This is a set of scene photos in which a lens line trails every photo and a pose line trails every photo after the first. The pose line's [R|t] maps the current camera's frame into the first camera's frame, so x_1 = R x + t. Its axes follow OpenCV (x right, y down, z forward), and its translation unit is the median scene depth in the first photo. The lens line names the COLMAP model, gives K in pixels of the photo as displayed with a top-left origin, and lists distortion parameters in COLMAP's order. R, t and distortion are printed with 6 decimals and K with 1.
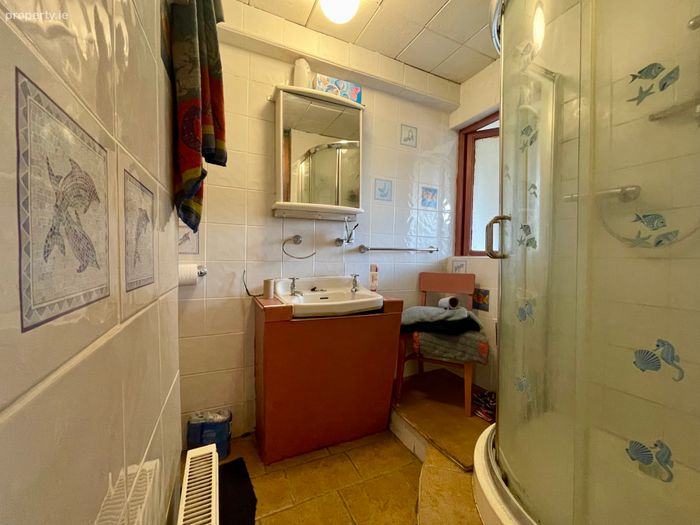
lens RADIAL K [[279.1, 0, 350.0], [0, 279.1, 262.5], [0, 0, 1]] dist [-0.006516, -0.000116]
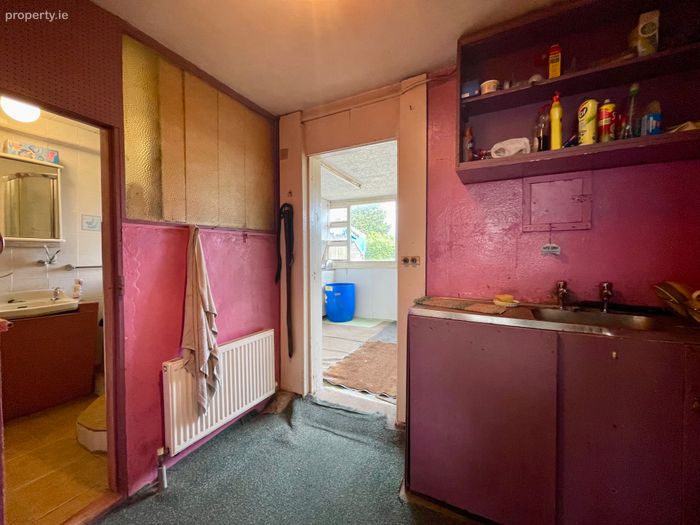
lens RADIAL K [[279.1, 0, 350.0], [0, 279.1, 262.5], [0, 0, 1]] dist [-0.006516, -0.000116]
pose [[0.798501, -0.018966, 0.601695, 0.345007], [0.027042, 0.999625, -0.004378, -0.033116], [-0.601386, 0.019767, 0.798714, -0.926425]]
